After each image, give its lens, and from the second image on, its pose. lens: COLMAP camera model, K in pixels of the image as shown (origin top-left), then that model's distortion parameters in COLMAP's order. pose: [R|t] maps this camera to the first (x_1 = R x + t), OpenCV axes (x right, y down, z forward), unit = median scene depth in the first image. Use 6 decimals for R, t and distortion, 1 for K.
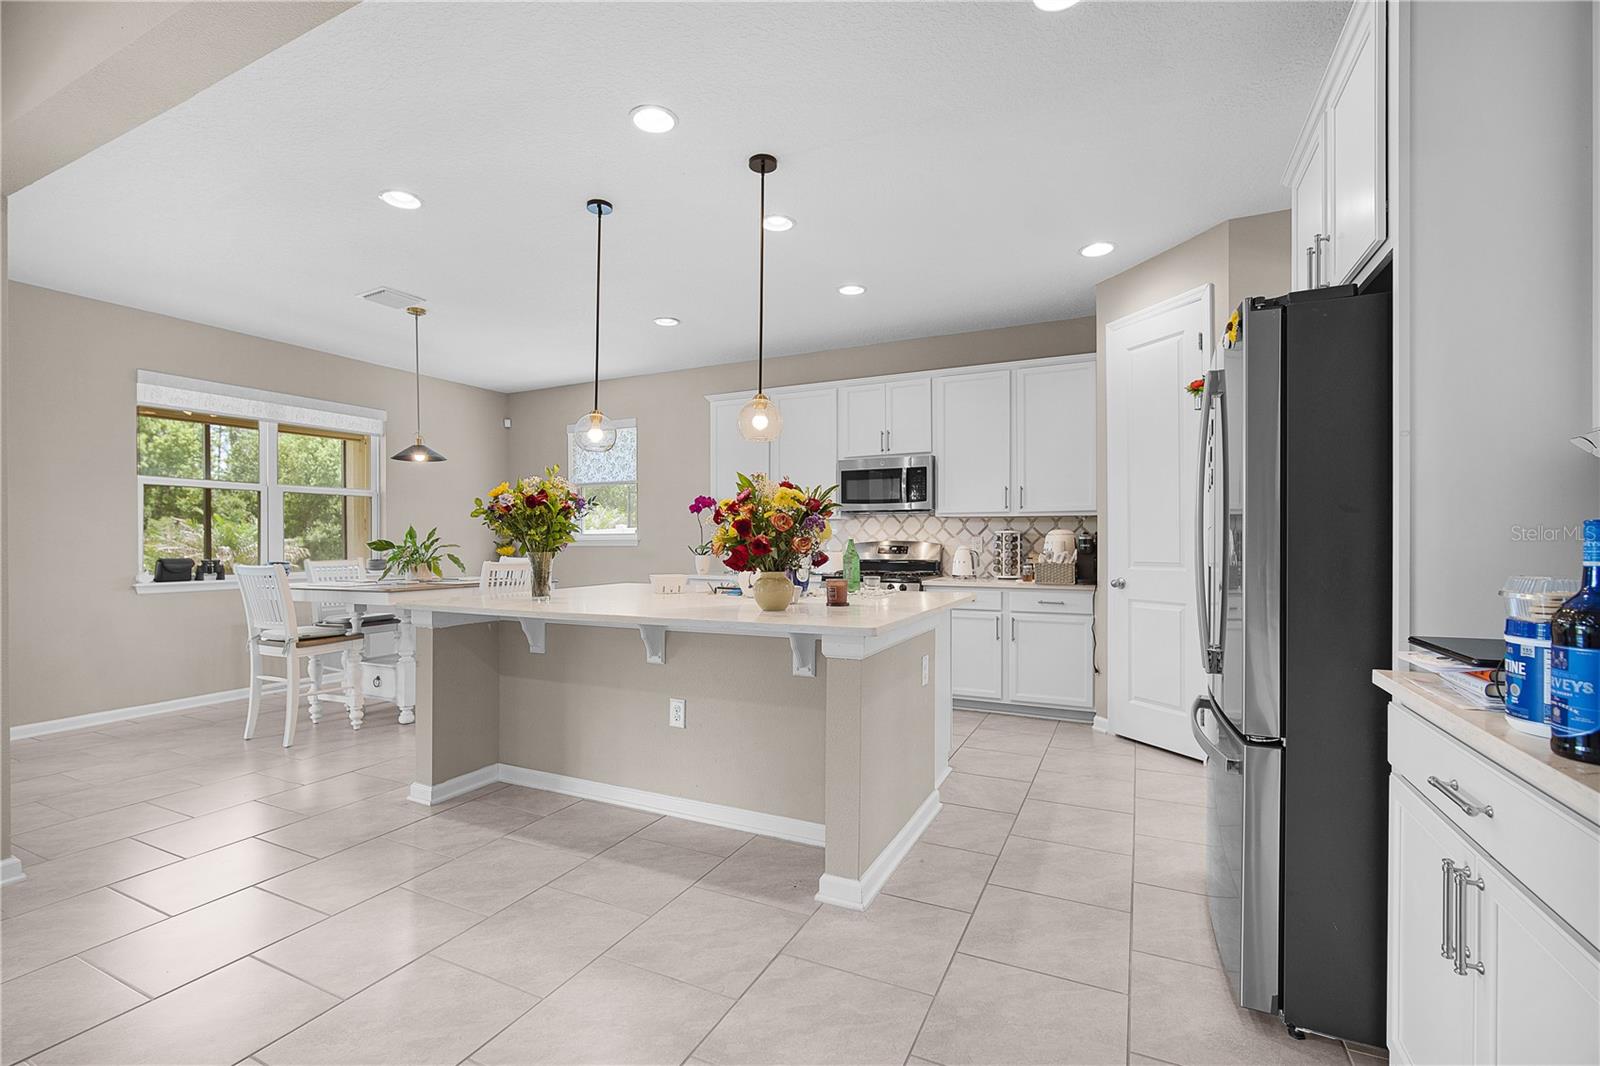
lens RADIAL K [[707.5, 0, 791.4], [0, 707.5, 540.2], [0, 0, 1]] dist [-0.007831, 0.000902]
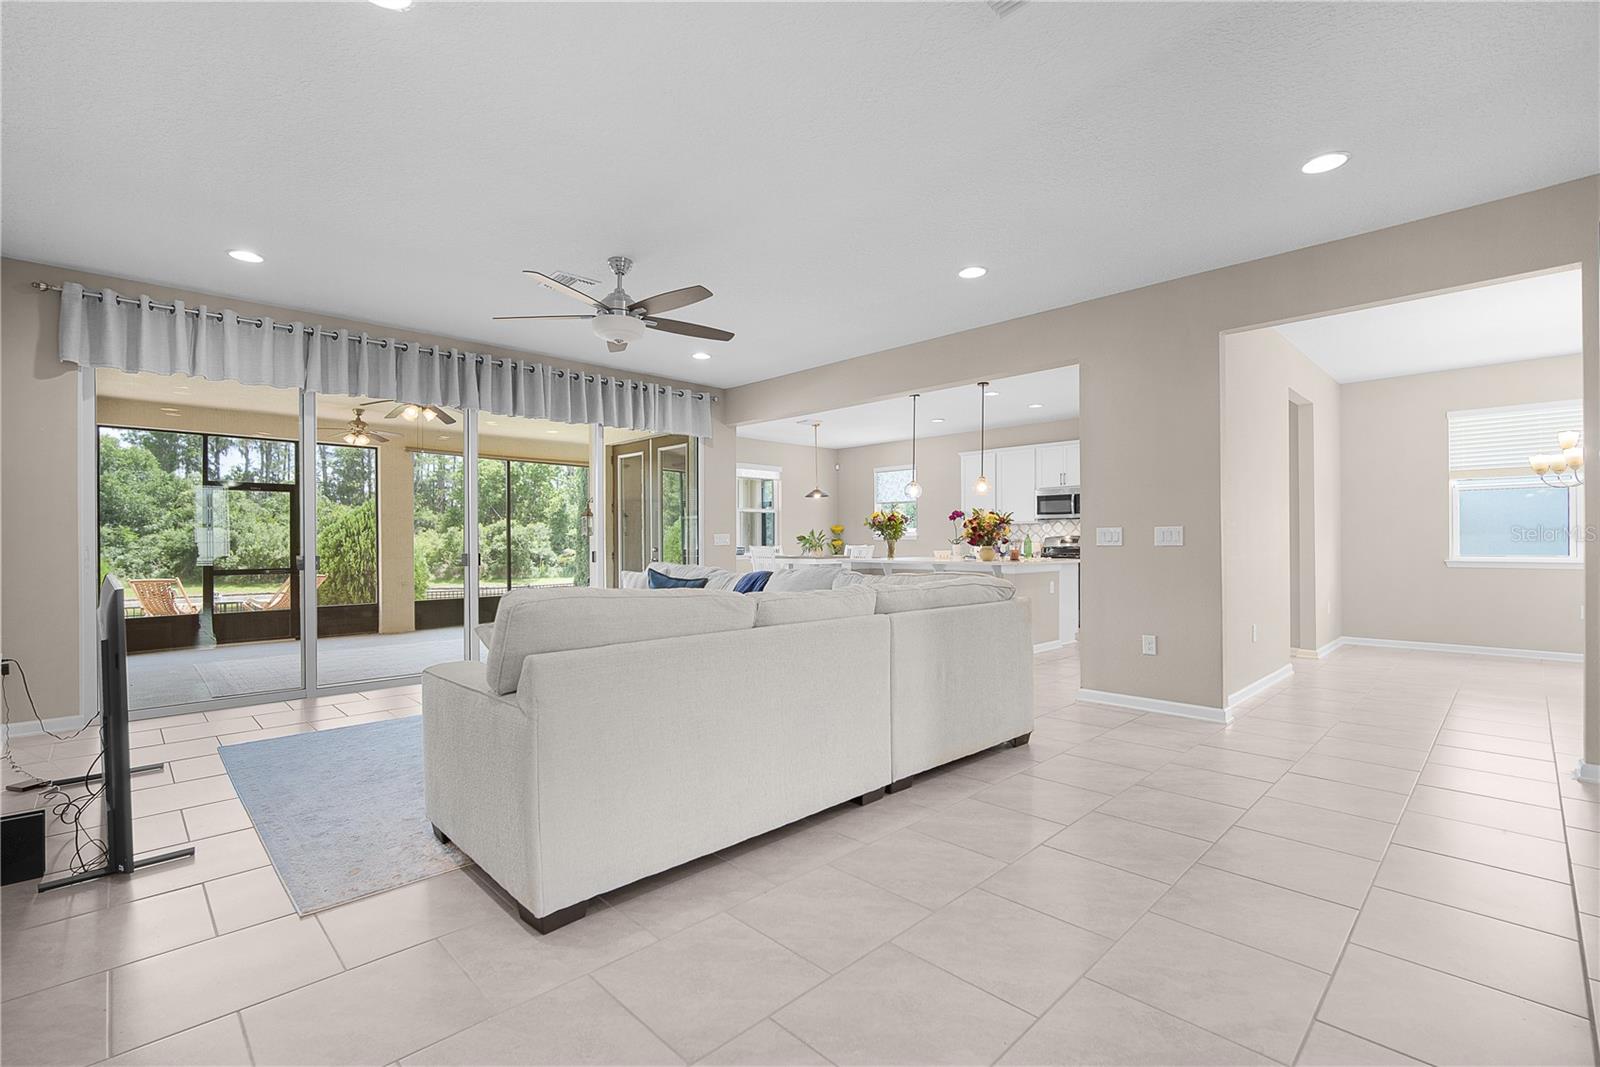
lens RADIAL K [[707.5, 0, 791.4], [0, 707.5, 540.7], [0, 0, 1]] dist [-0.007831, 0.000902]
pose [[0.940471, -0.001300, -0.339873, 0.106322], [0.001734, 0.999998, 0.000973, 0.012108], [0.339871, -0.001505, 0.940471, -0.984060]]
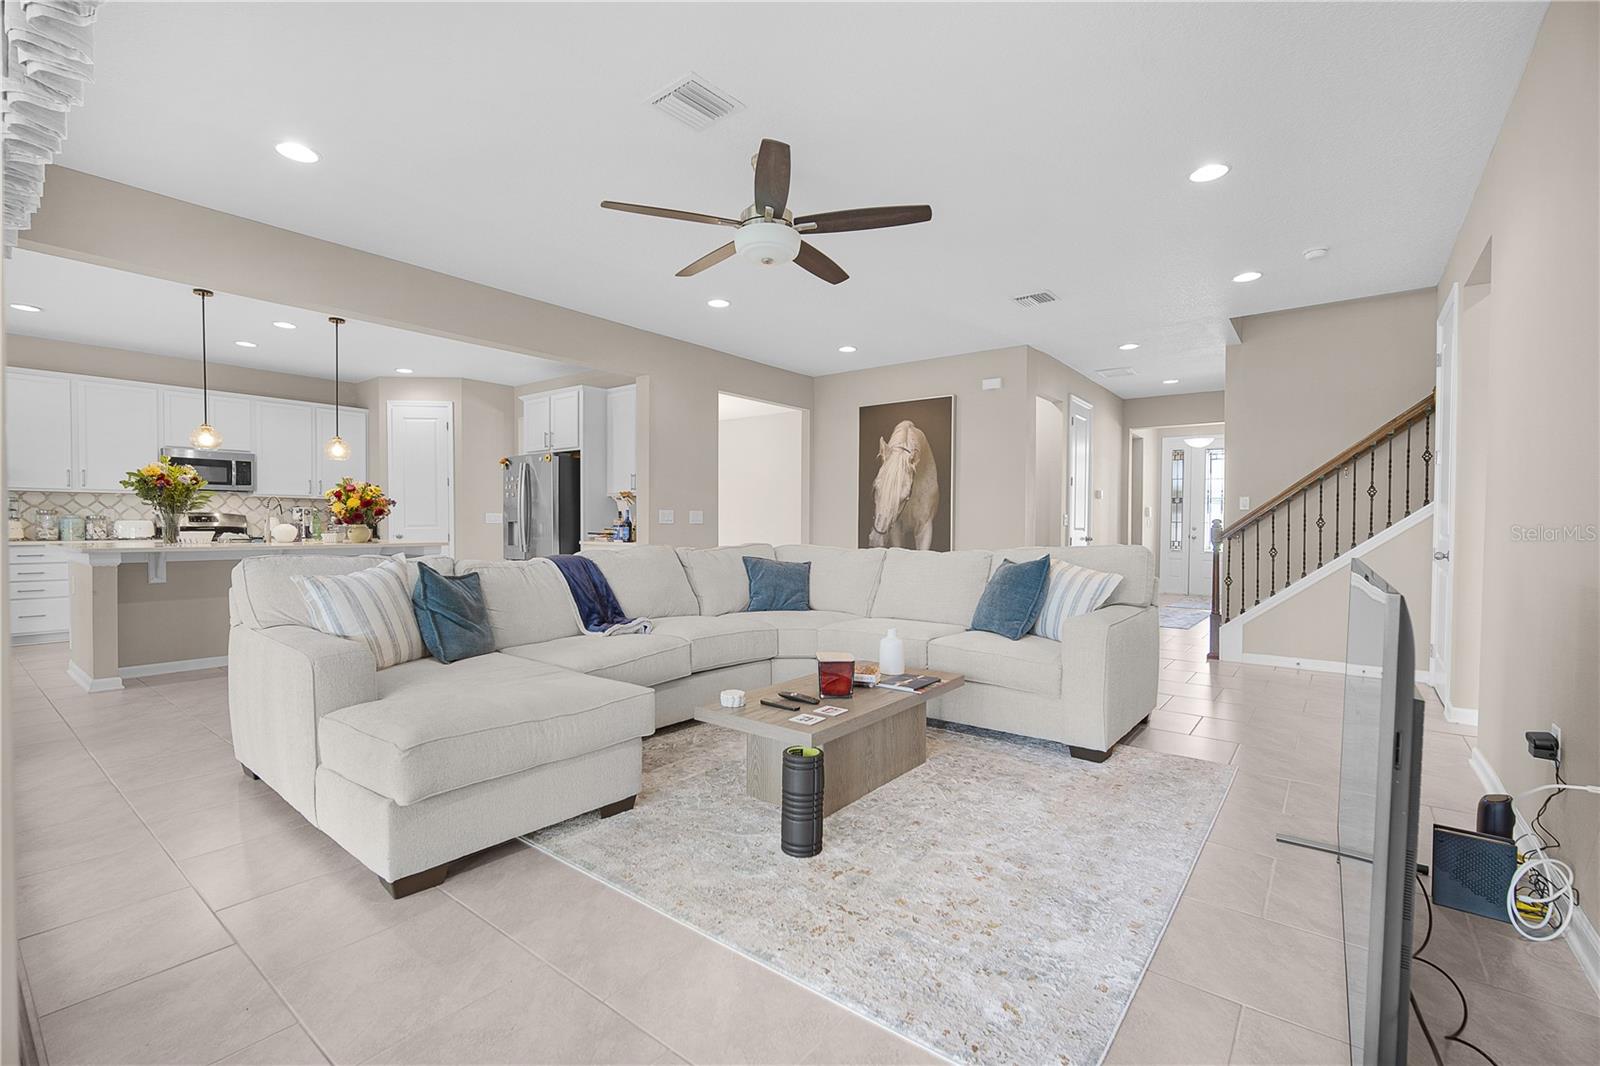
lens RADIAL K [[710.4, 0, 794.2], [0, 710.4, 536.1], [0, 0, 1]] dist [-0.001785, 0.000199]
pose [[0.214483, -0.011868, 0.976656, -1.080874], [-0.004683, 0.999902, 0.013179, 0.026923], [-0.976717, -0.007401, 0.214406, -0.437006]]
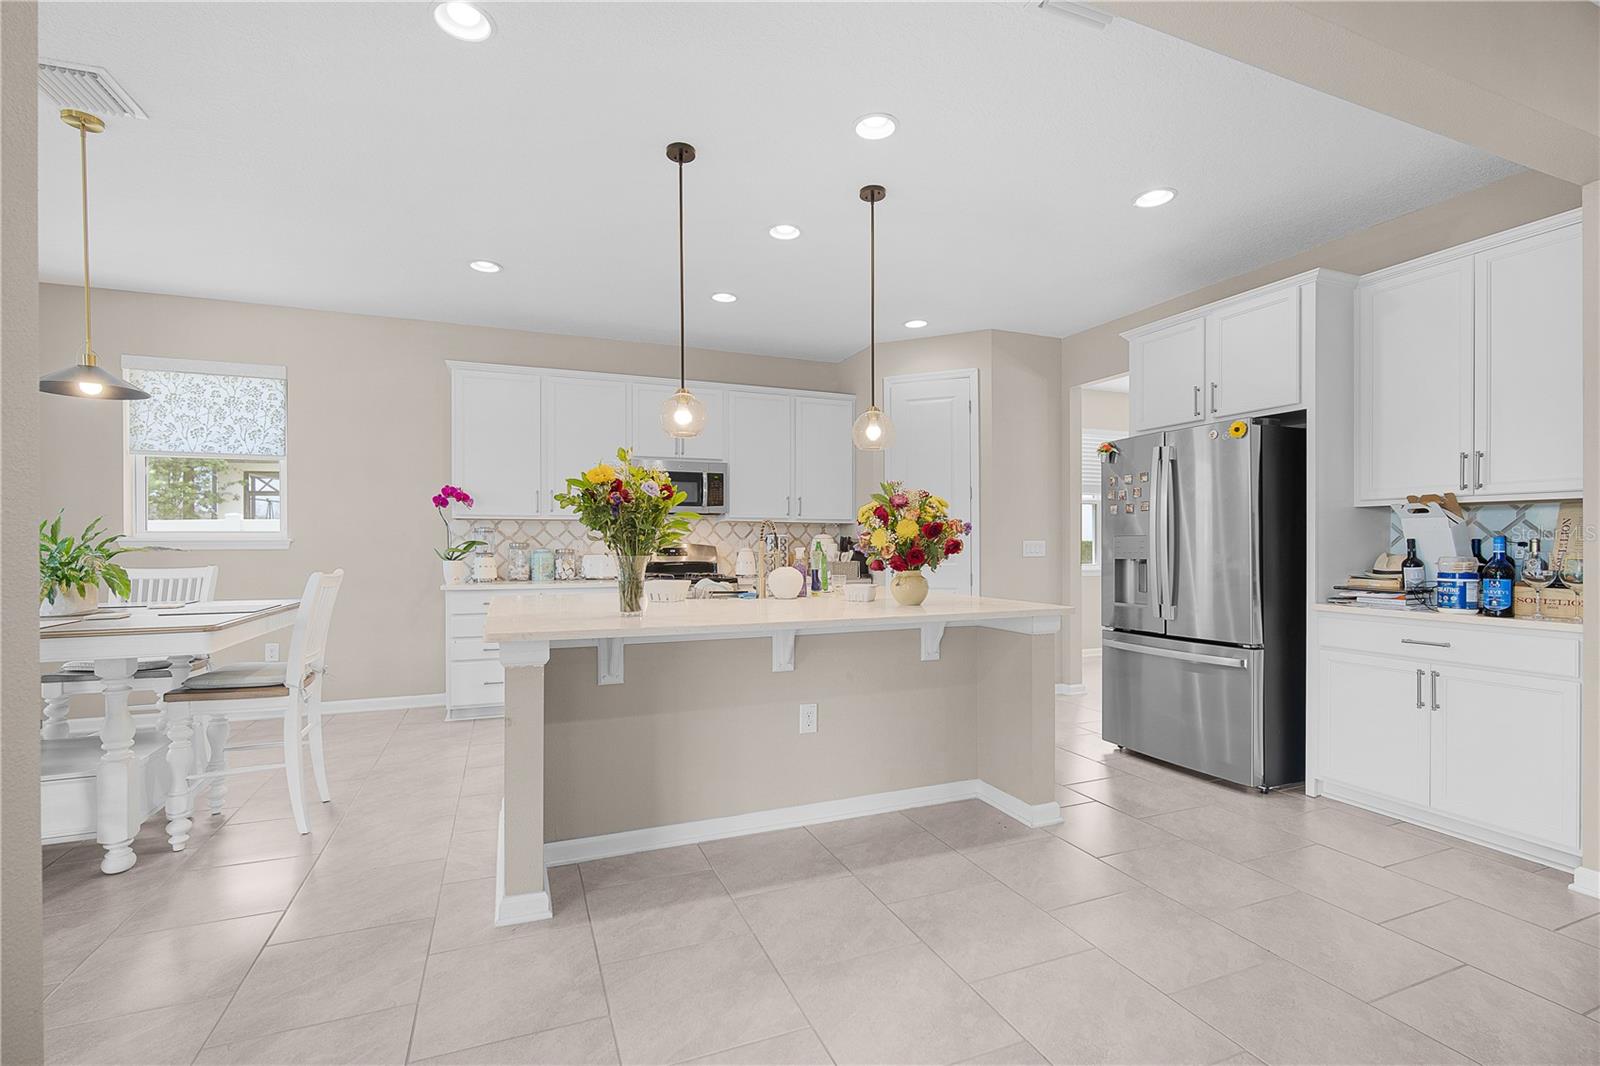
lens RADIAL K [[707.5, 0, 791.4], [0, 707.5, 540.2], [0, 0, 1]] dist [-0.007831, 0.000902]
pose [[0.670047, 0.005961, 0.742295, -0.575790], [-0.002587, 0.999980, -0.005695, 0.002407], [-0.742315, 0.001895, 0.670049, 0.230145]]
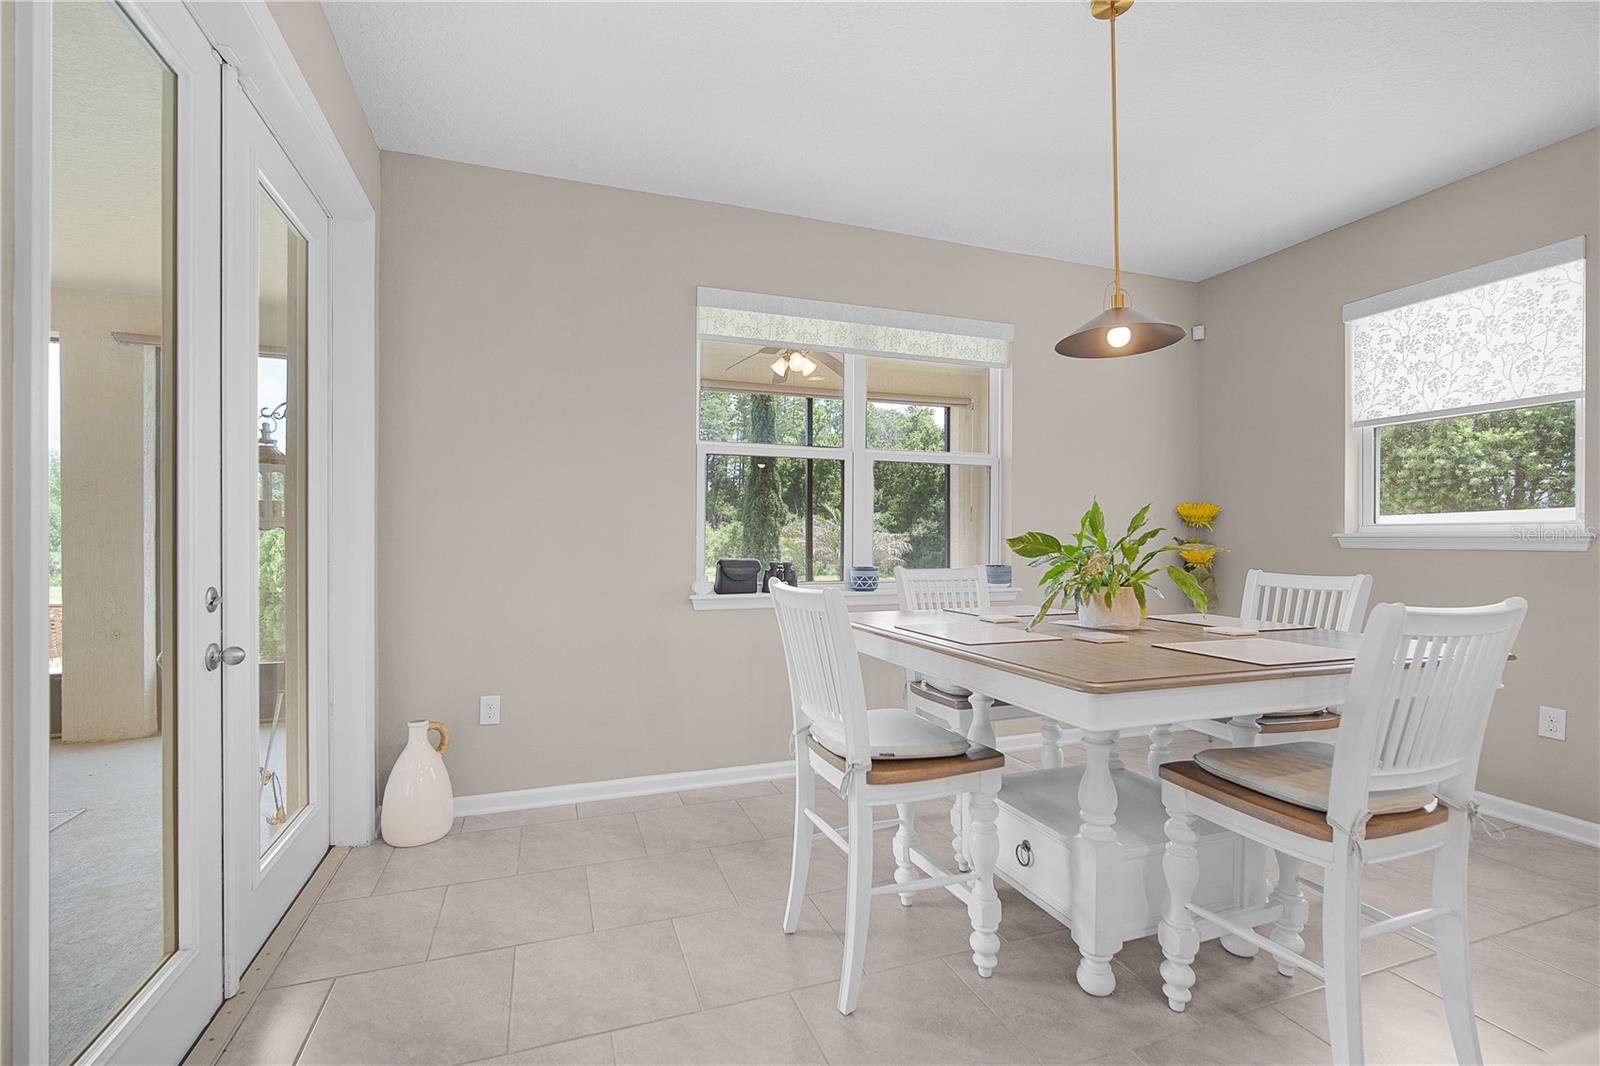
lens RADIAL K [[707.5, 0, 791.4], [0, 707.5, 540.2], [0, 0, 1]] dist [-0.007831, 0.000902]
pose [[0.716308, 0.010666, -0.697703, -0.375957], [-0.007165, 0.999943, 0.007930, 0.002034], [0.697747, -0.000682, 0.716344, 0.567301]]
